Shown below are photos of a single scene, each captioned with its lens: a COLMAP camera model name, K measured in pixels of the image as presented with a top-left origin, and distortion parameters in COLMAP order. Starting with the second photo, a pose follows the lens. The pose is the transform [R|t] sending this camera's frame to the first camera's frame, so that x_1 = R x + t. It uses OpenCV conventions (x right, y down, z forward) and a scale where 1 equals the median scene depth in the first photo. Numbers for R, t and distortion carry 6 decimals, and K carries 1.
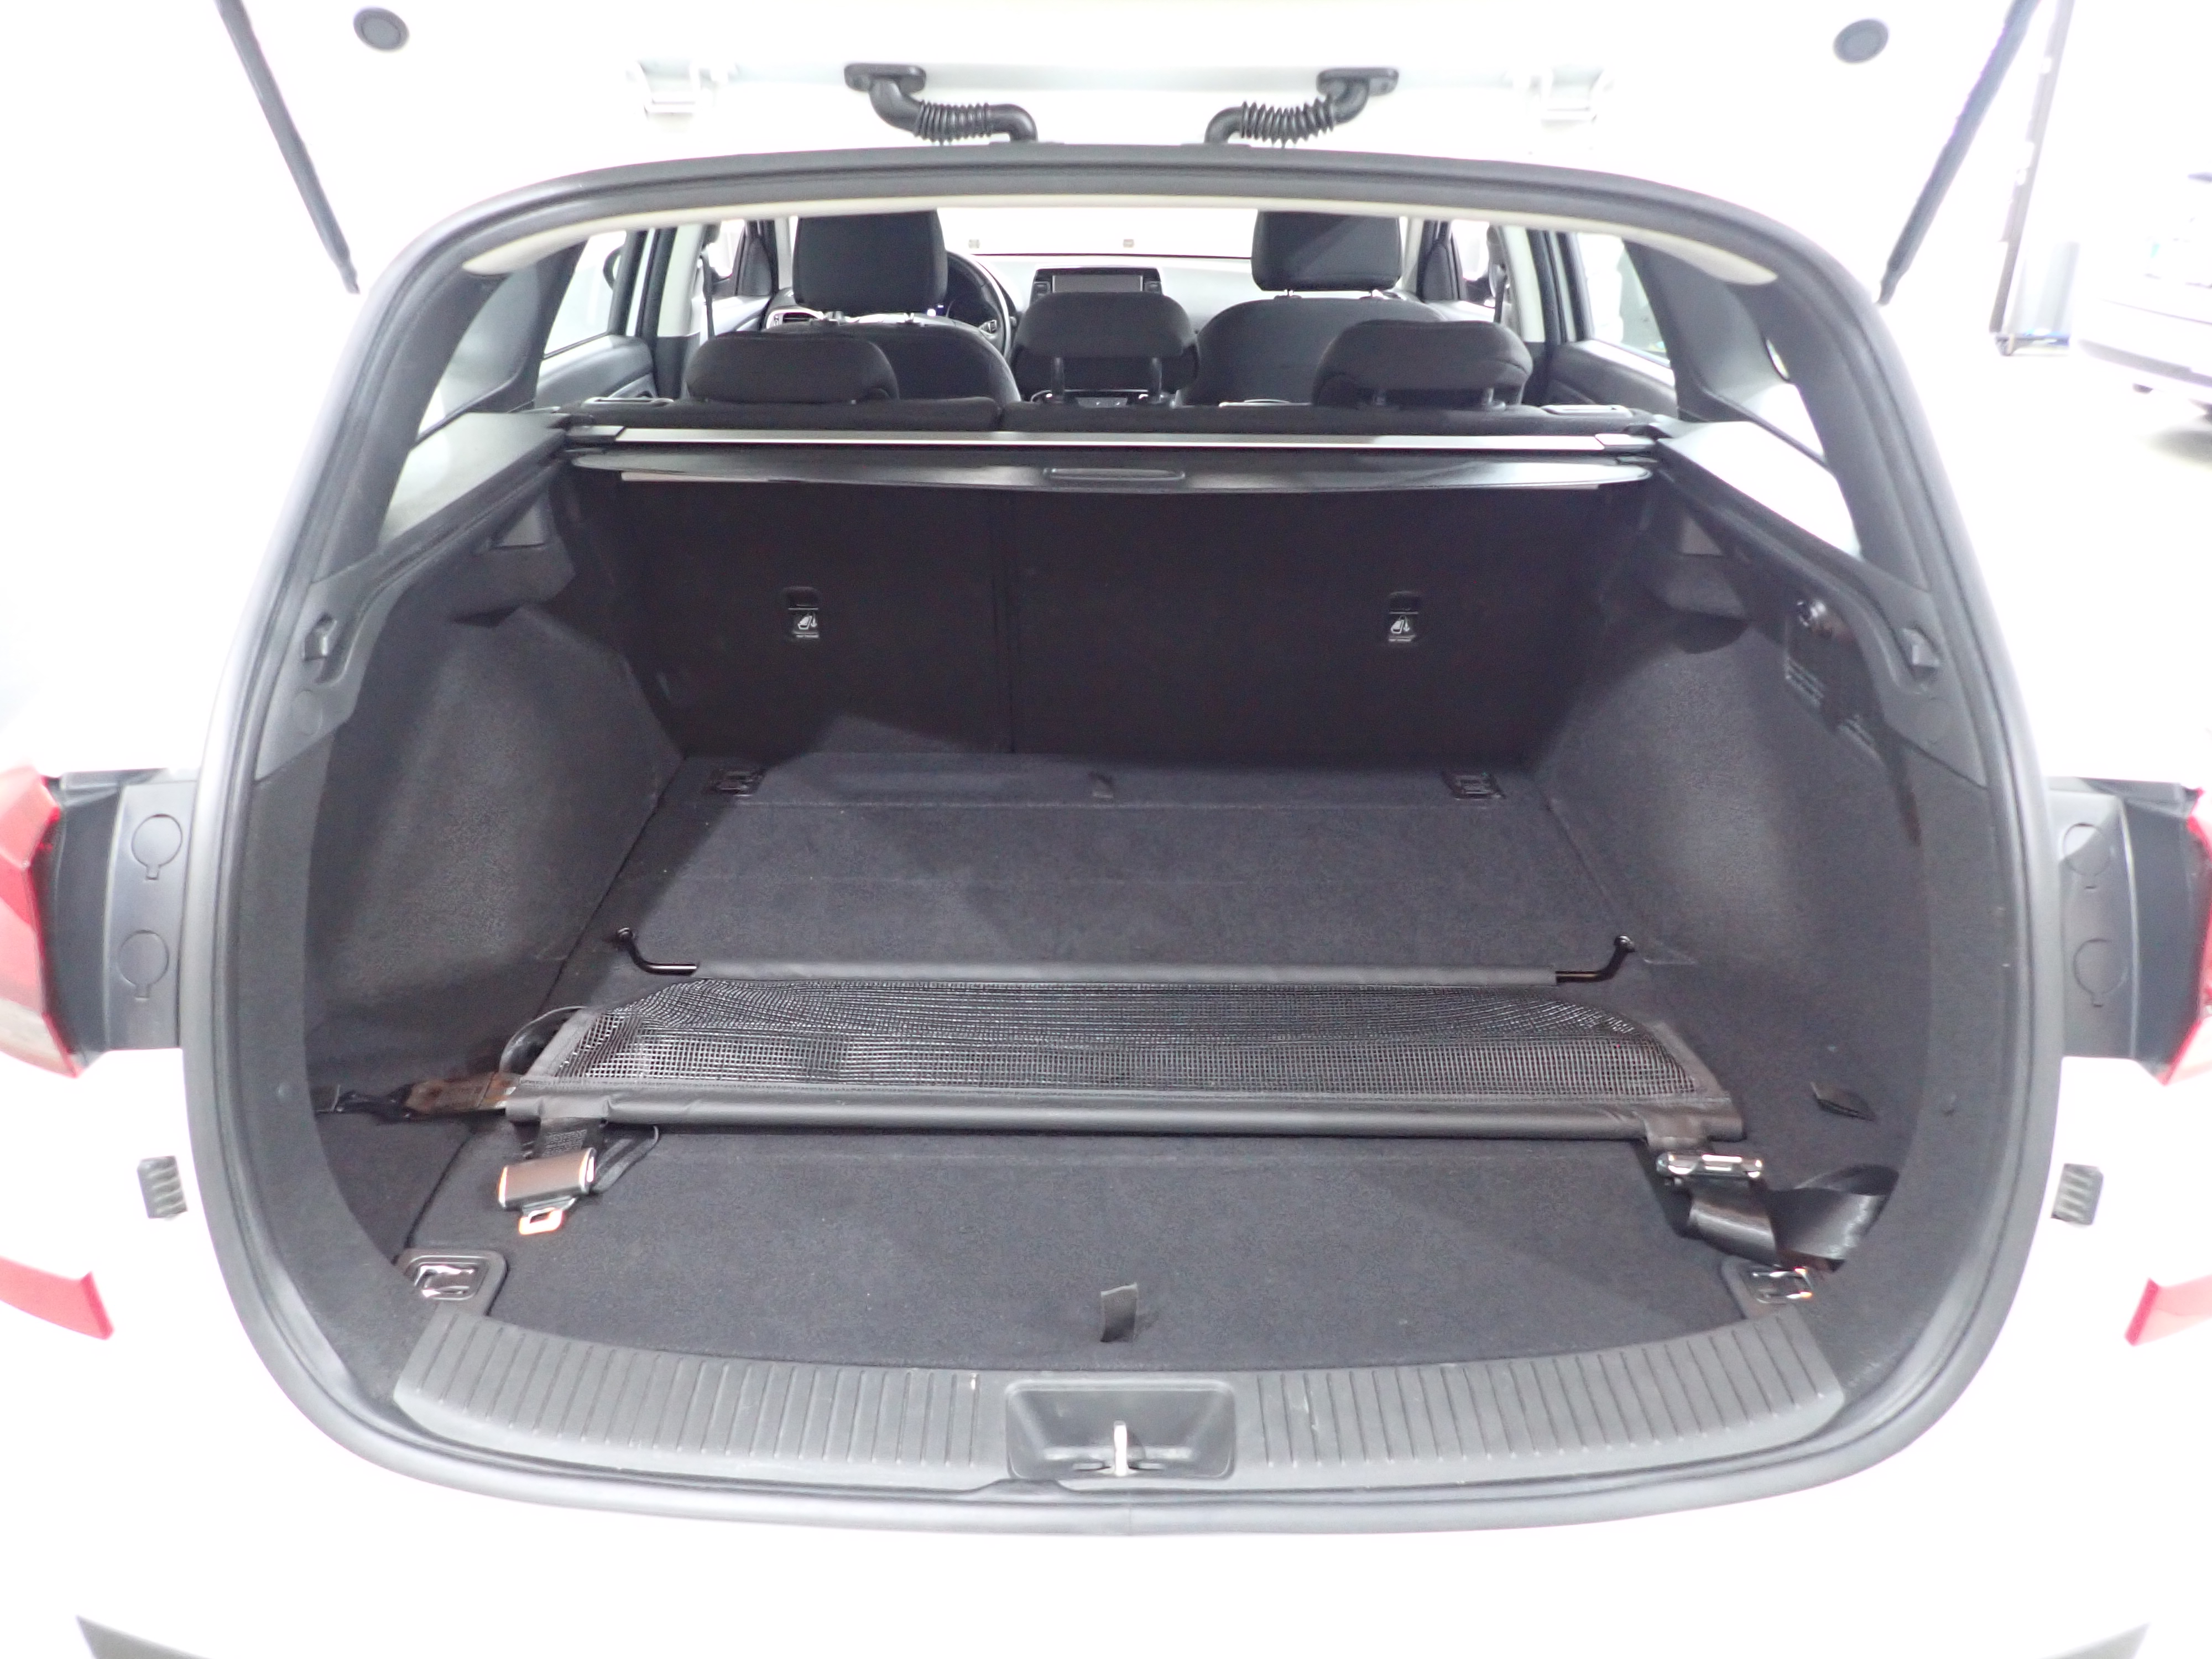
lens RADIAL K [[1623.4, 0, 1096.2], [0, 1623.4, 836.1], [0, 0, 1]] dist [-0.010525, -0.000274]
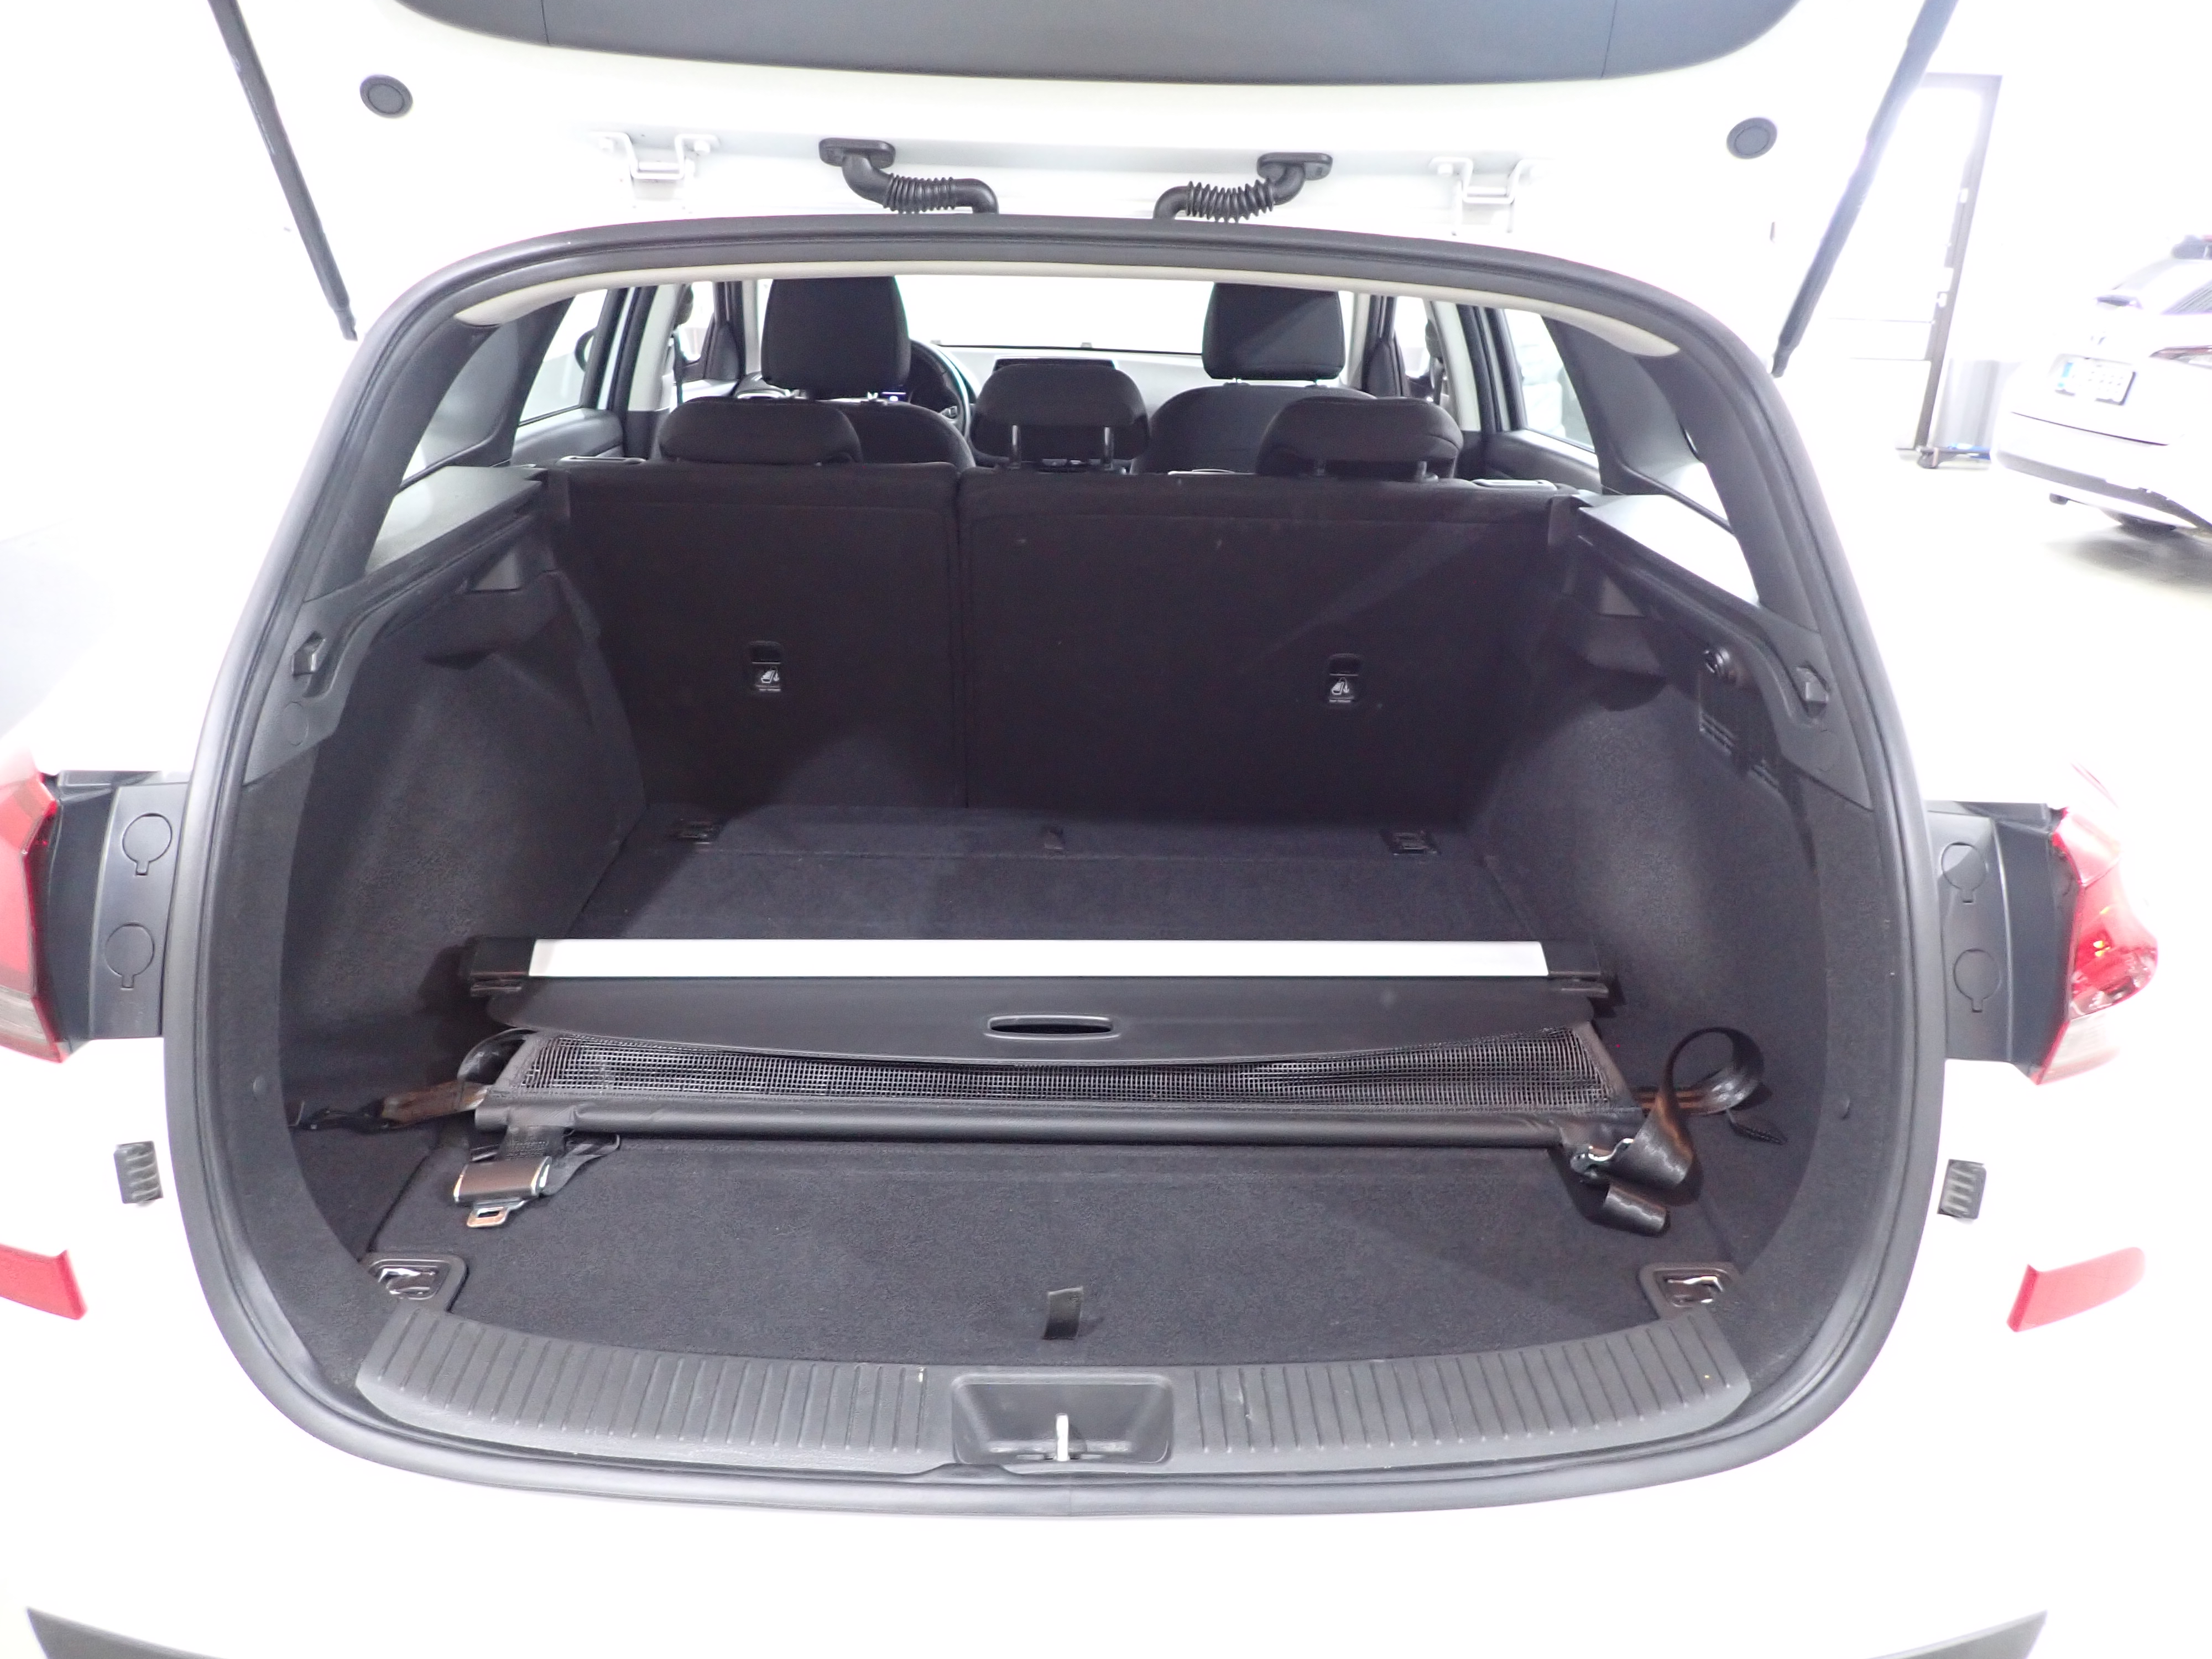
lens RADIAL K [[1623.4, 0, 1096.2], [0, 1623.4, 836.1], [0, 0, 1]] dist [-0.010525, -0.000274]
pose [[0.999541, 0.010711, 0.028328, 0.002973], [-0.008976, 0.998118, -0.060663, 0.052605], [-0.028924, 0.060381, 0.997756, -0.055235]]
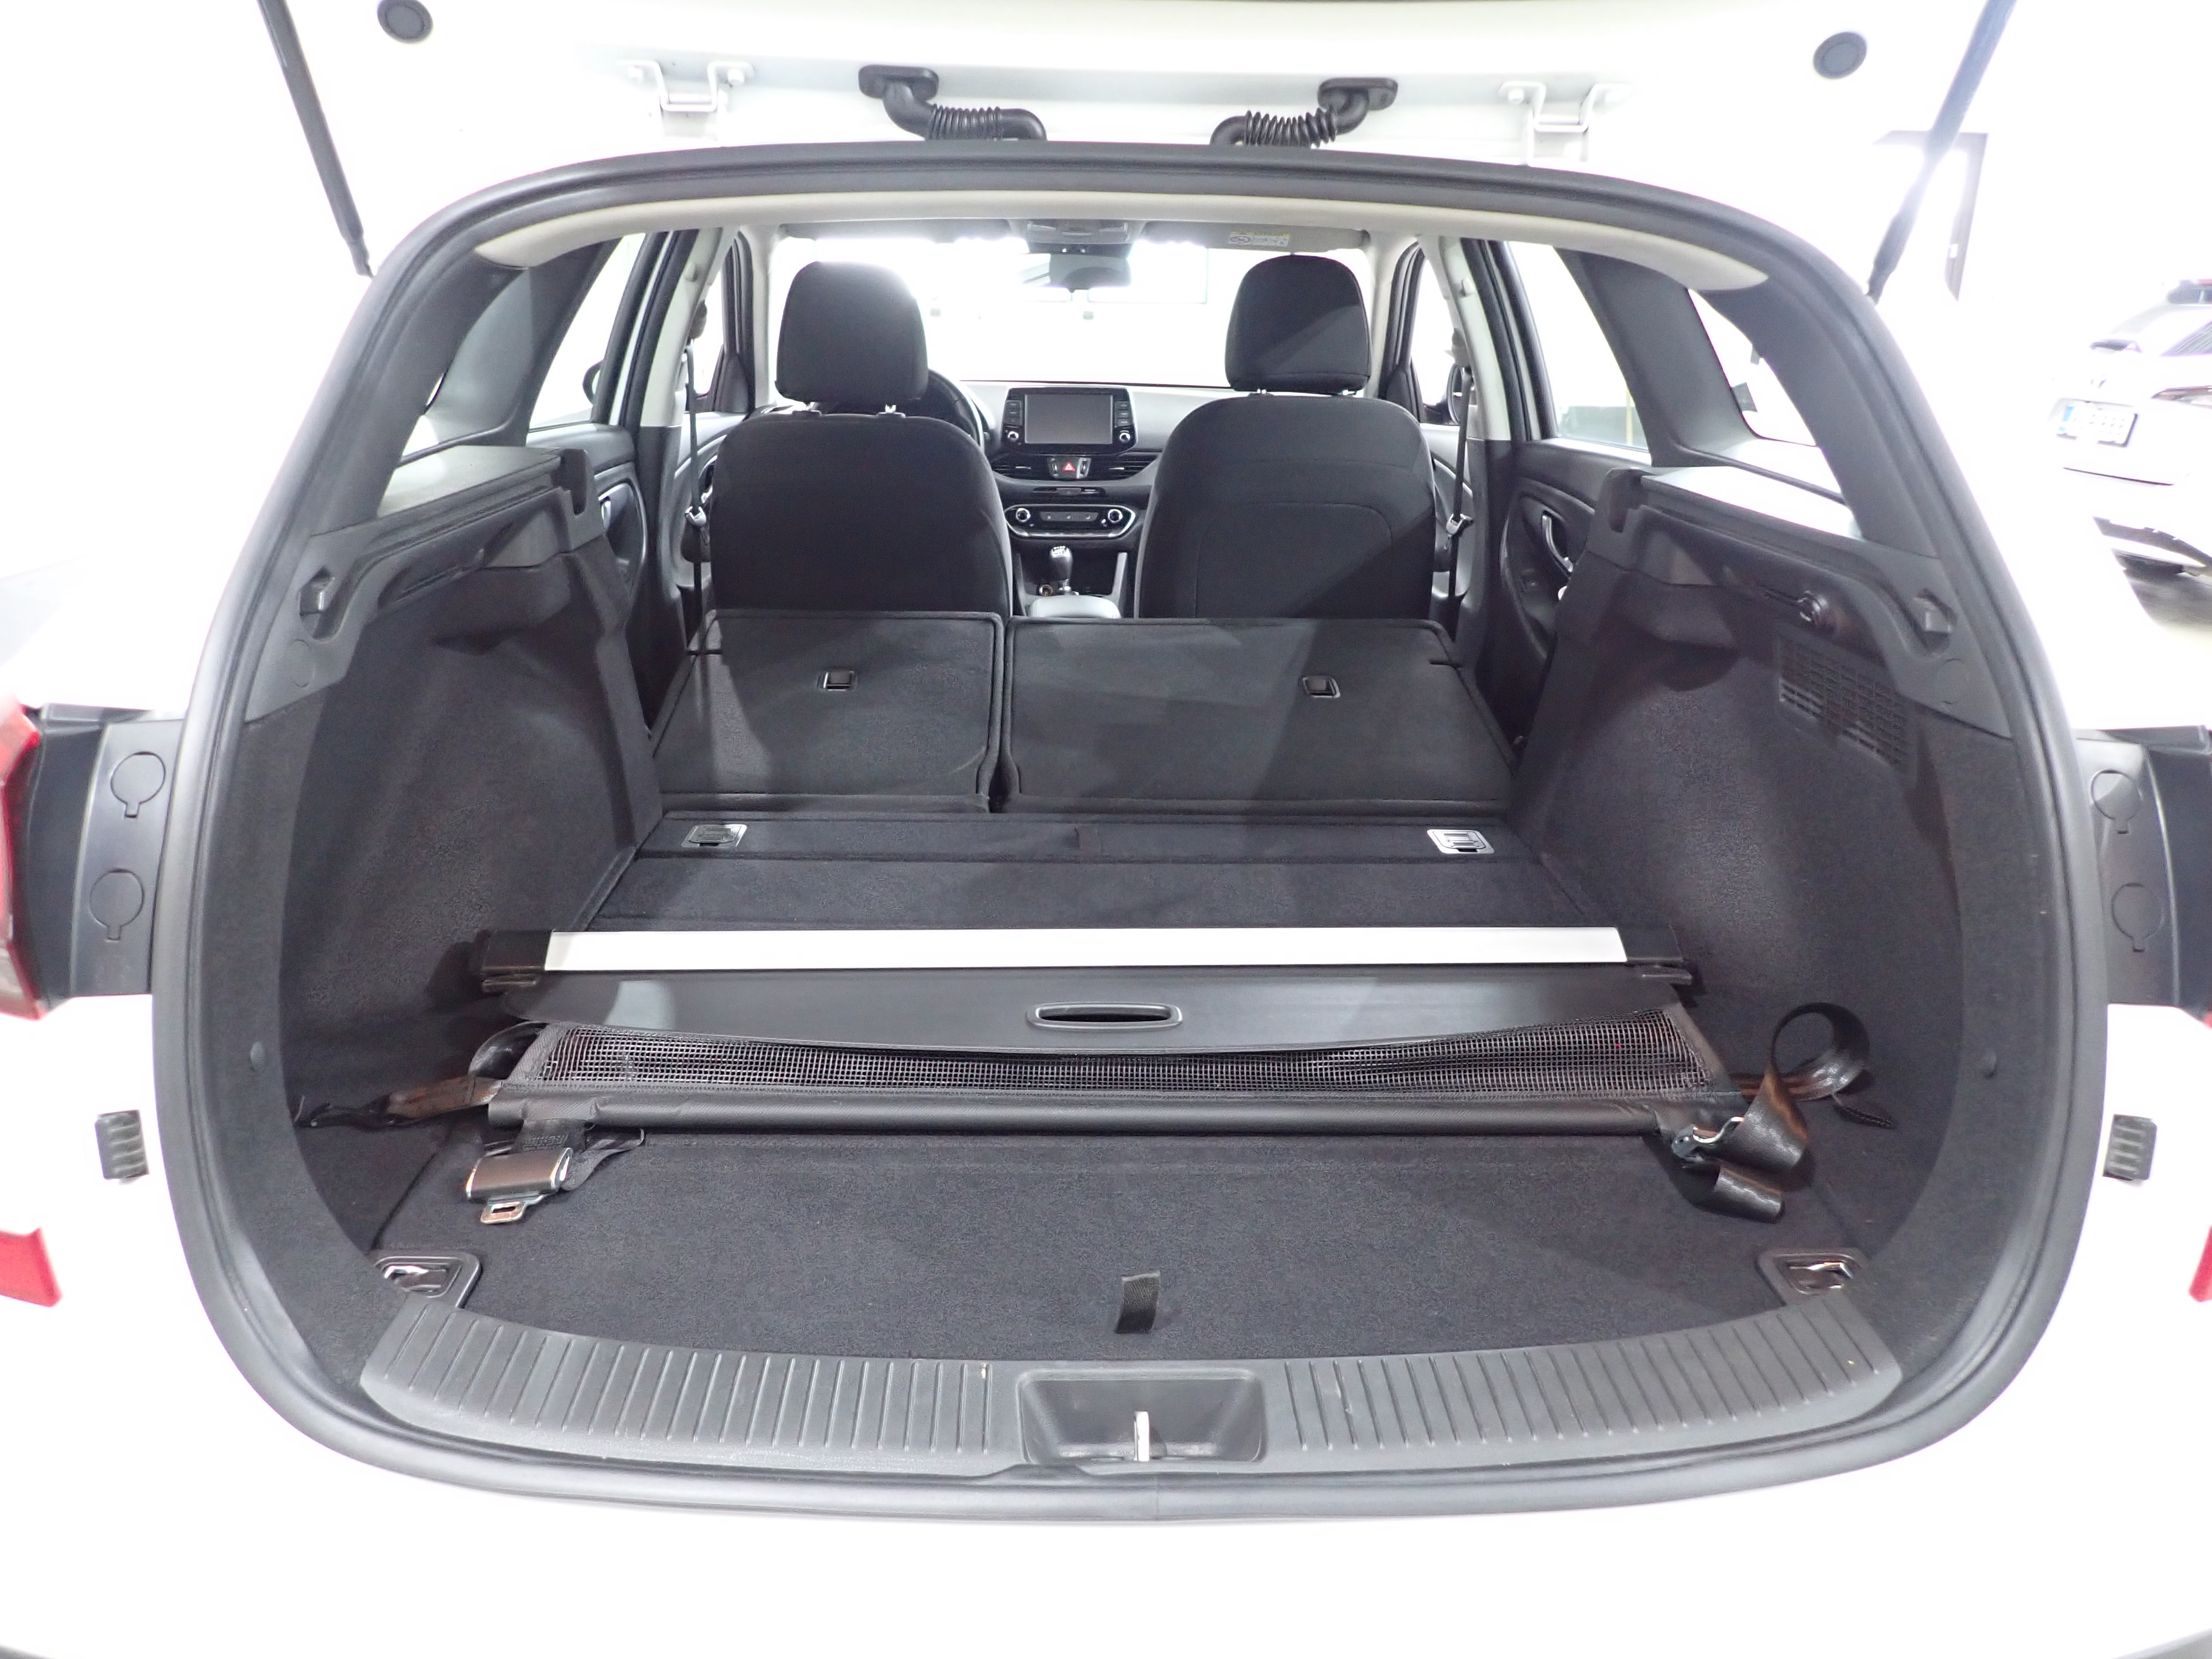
lens RADIAL K [[1623.4, 0, 1096.2], [0, 1623.4, 836.1], [0, 0, 1]] dist [-0.010525, -0.000274]
pose [[0.999534, 0.002411, 0.030445, -0.038513], [0.000812, 0.994430, -0.105394, 0.122565], [-0.030529, 0.105369, 0.993964, 0.031271]]
